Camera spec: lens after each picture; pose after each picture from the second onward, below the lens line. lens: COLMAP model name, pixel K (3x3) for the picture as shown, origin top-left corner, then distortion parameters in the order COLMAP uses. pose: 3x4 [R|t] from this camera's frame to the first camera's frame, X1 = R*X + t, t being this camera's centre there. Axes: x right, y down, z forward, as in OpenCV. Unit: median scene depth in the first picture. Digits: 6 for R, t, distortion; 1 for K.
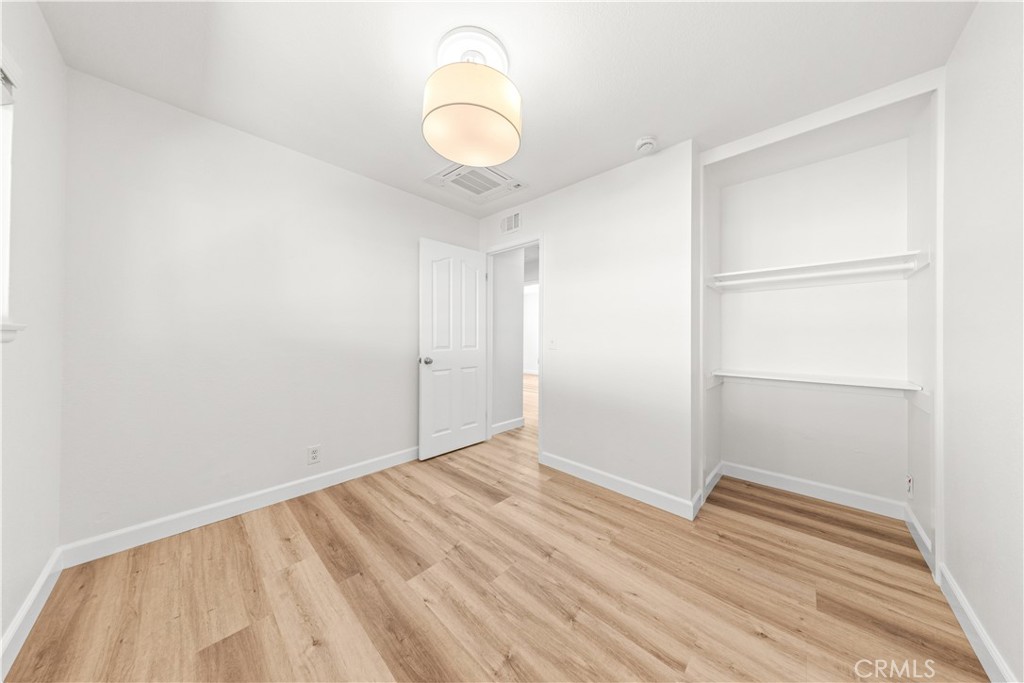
lens RADIAL K [[298.9, 0, 518.4], [0, 298.9, 339.0], [0, 0, 1]] dist [0.000459, 0.000058]
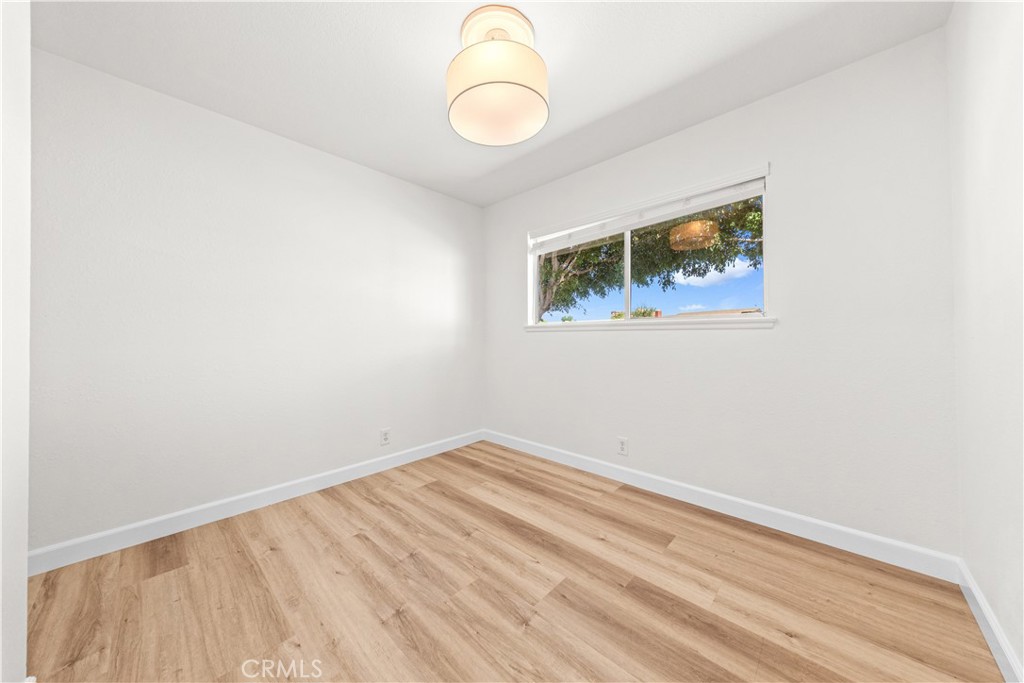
lens RADIAL K [[342.4, 0, 512.0], [0, 342.4, 341.5], [0, 0, 1]] dist [0.000594, -0.000033]
pose [[-0.999638, -0.004726, 0.026505, -0.228737], [-0.004322, 0.999874, 0.015284, 0.041916], [-0.026574, 0.015164, -0.999532, 2.092262]]
